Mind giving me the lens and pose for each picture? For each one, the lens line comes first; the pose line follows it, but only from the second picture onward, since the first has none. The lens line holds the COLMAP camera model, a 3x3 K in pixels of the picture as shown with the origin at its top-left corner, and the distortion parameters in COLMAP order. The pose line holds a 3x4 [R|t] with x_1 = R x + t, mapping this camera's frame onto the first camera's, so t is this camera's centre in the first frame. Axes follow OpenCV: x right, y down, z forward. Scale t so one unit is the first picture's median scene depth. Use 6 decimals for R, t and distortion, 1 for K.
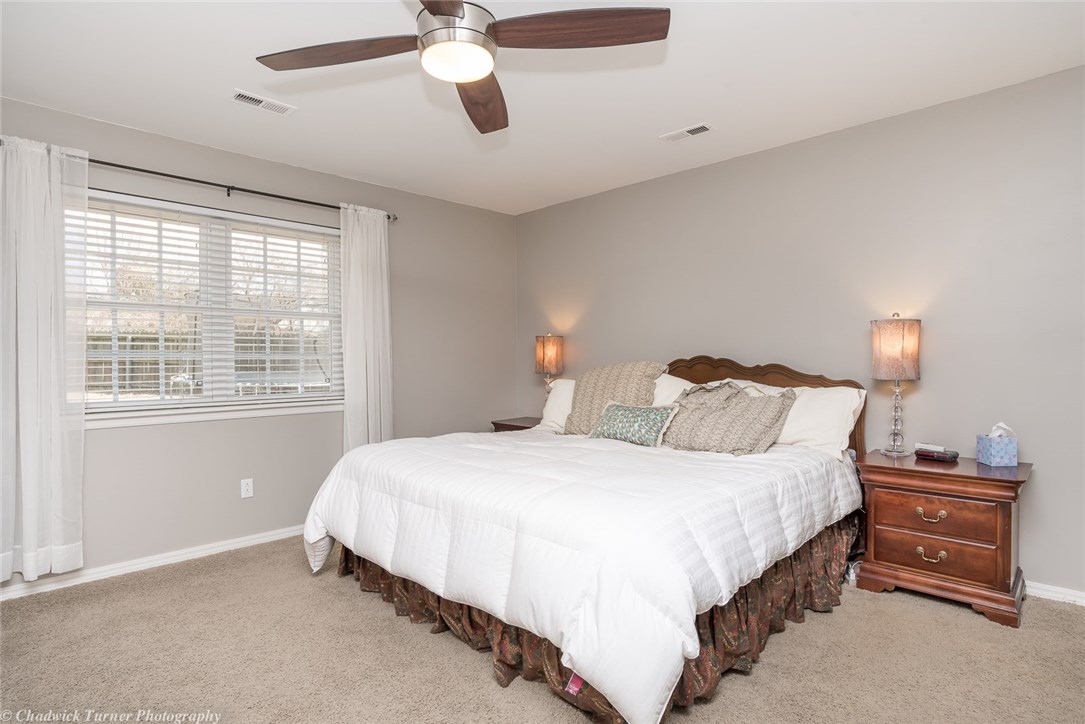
lens RADIAL K [[555.7, 0, 544.1], [0, 555.7, 359.4], [0, 0, 1]] dist [-0.020498, 0.000097]
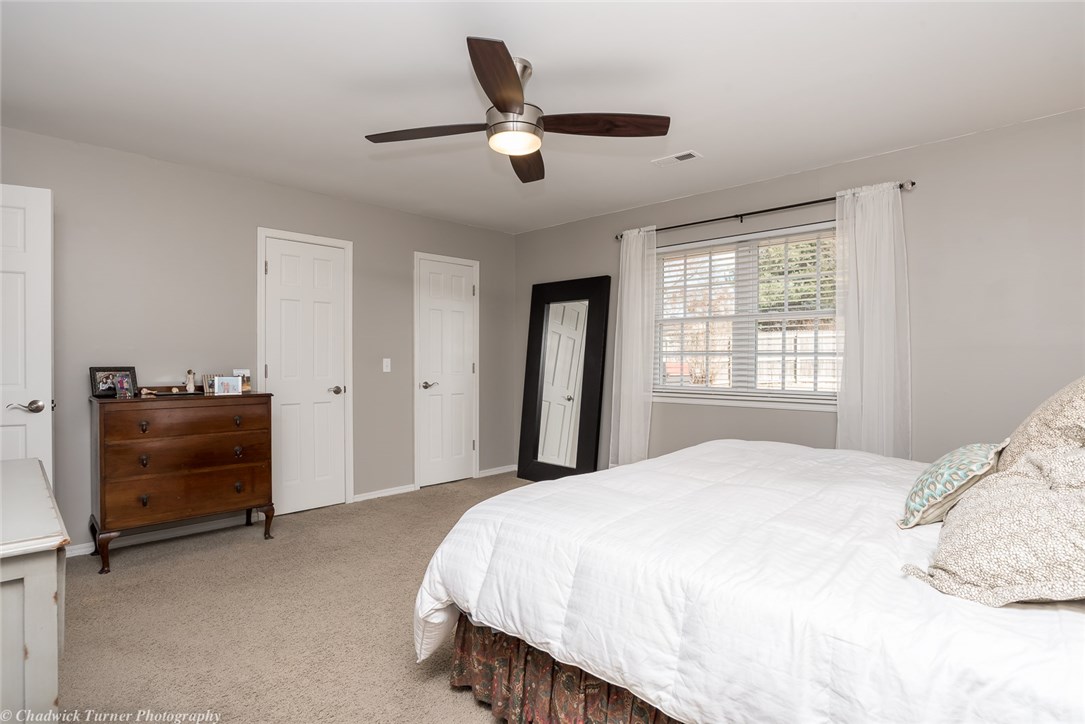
lens RADIAL K [[555.7, 0, 544.0], [0, 555.7, 362.4], [0, 0, 1]] dist [-0.020498, 0.000097]
pose [[0.017610, 0.007099, -0.999820, 0.640691], [-0.012888, 0.999893, 0.006872, 0.008633], [0.999762, 0.012765, 0.017700, 0.547421]]
